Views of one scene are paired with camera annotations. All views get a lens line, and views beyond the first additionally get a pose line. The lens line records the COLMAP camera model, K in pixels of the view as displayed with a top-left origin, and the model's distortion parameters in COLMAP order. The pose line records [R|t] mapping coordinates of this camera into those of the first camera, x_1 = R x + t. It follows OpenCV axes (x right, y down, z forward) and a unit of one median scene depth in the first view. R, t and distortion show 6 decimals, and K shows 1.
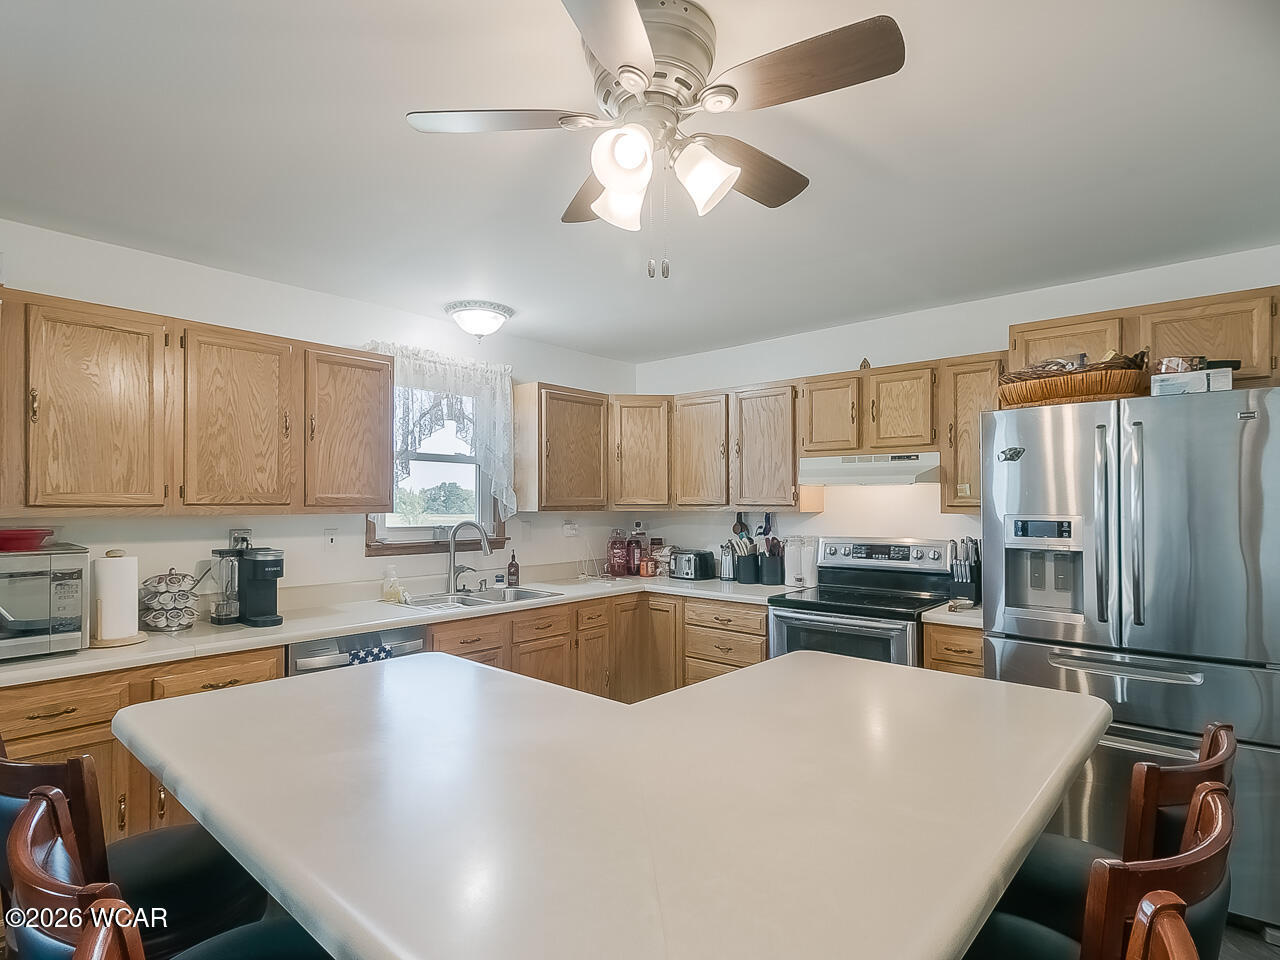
lens RADIAL K [[682.4, 0, 631.4], [0, 682.4, 501.4], [0, 0, 1]] dist [0.000643, -0.000680]
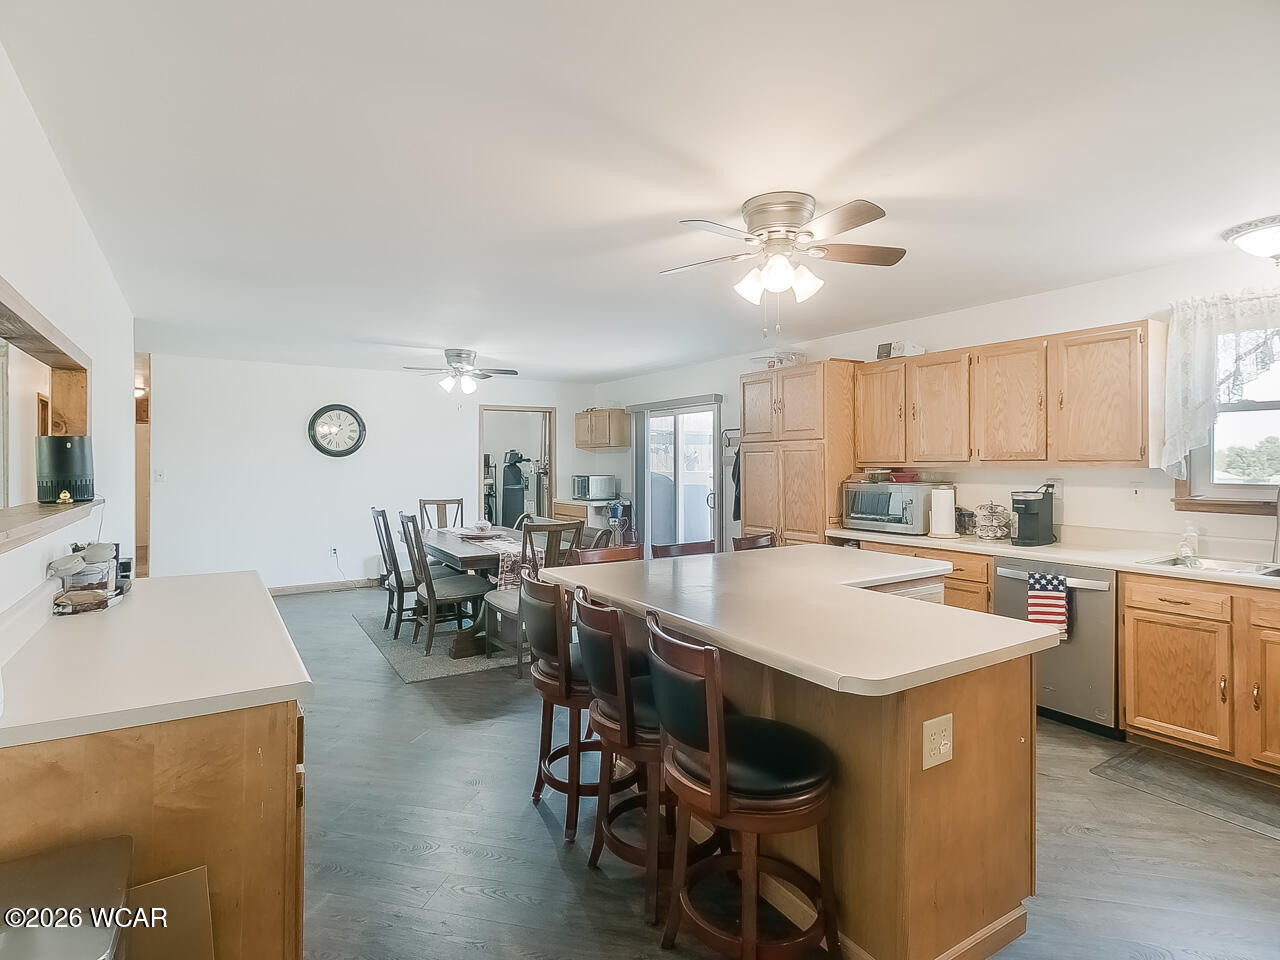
lens RADIAL K [[675.9, 0, 637.4], [0, 675.9, 498.2], [0, 0, 1]] dist [0.002557, 0.000565]
pose [[-0.278626, 0.049198, -0.959139, 0.817081], [0.004925, 0.998747, 0.049799, 0.007287], [0.960387, 0.009152, -0.278519, 0.491664]]
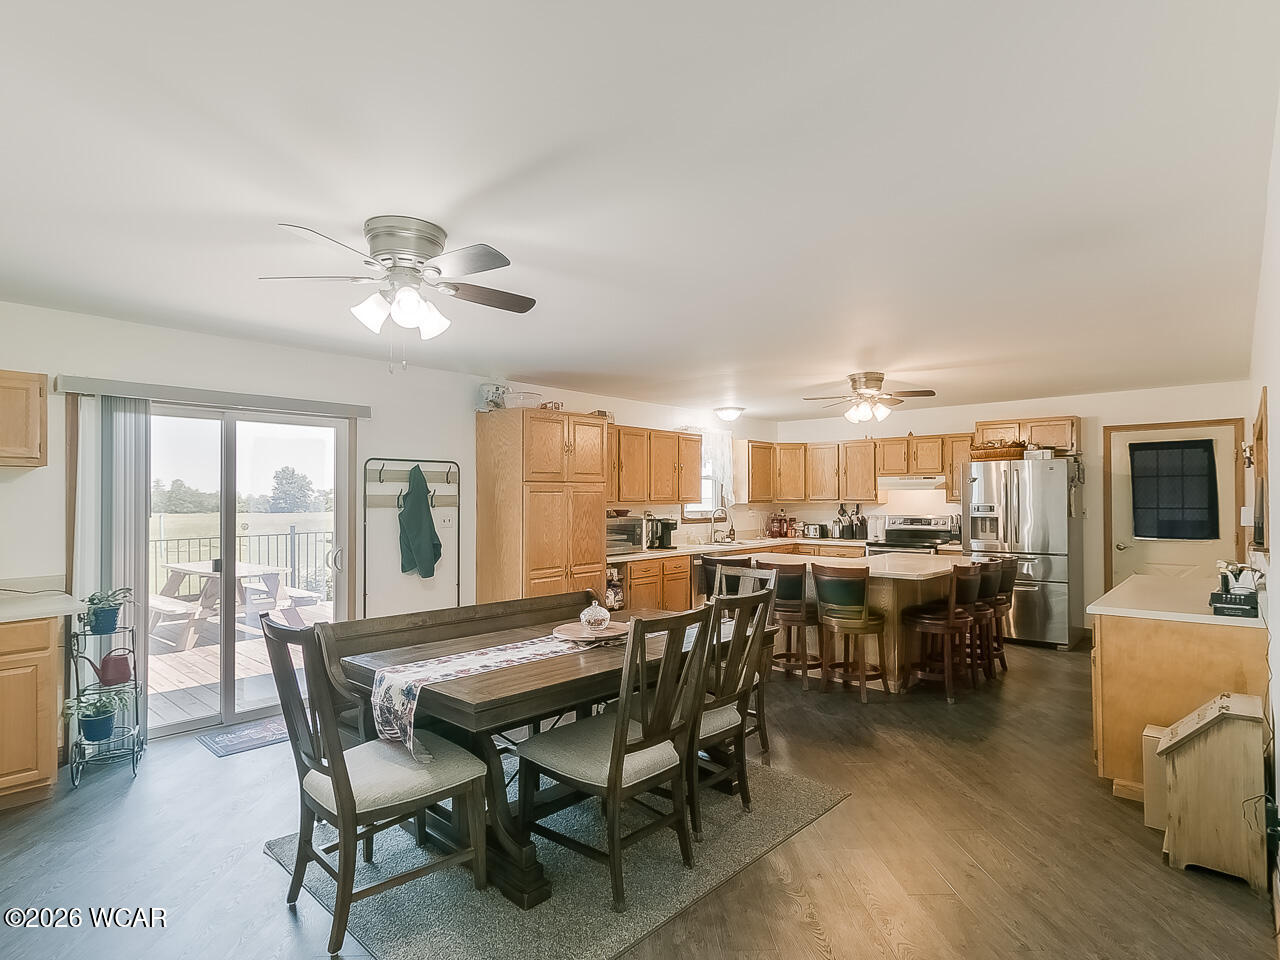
lens RADIAL K [[682.4, 0, 631.4], [0, 682.4, 501.4], [0, 0, 1]] dist [0.000643, -0.000680]
pose [[0.999929, -0.003391, -0.011445, -0.511959], [0.003486, 0.999960, 0.008261, -0.010080], [0.011416, -0.008300, 0.999900, -1.158826]]
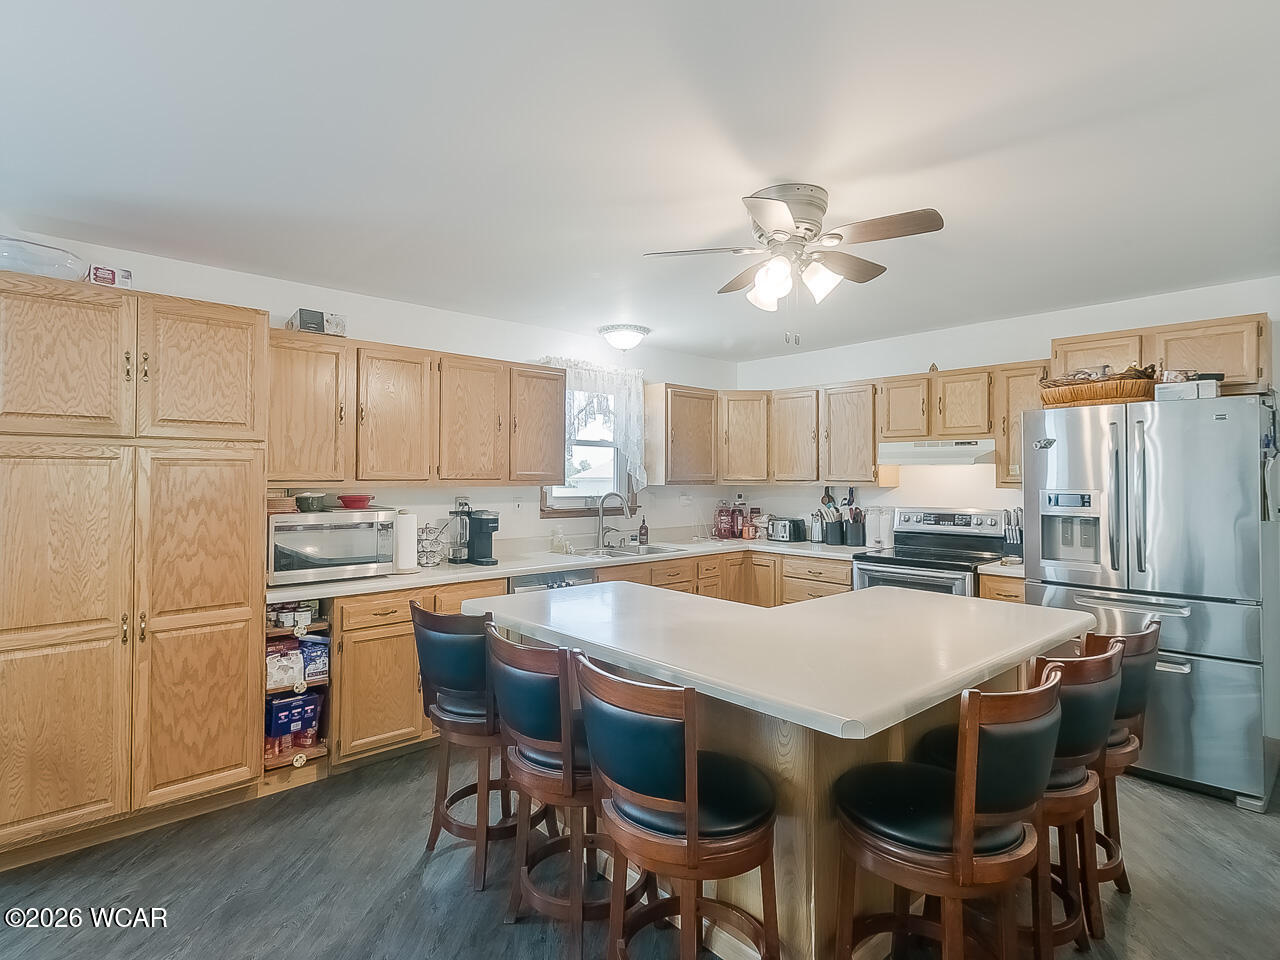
lens RADIAL K [[673.6, 0, 630.4], [0, 673.6, 470.3], [0, 0, 1]] dist [0.001225, -0.000081]
pose [[0.994069, 0.002693, -0.108721, -0.071736], [-0.003533, 0.999965, -0.007538, -0.003295], [0.108697, 0.007877, 0.994044, -0.276793]]
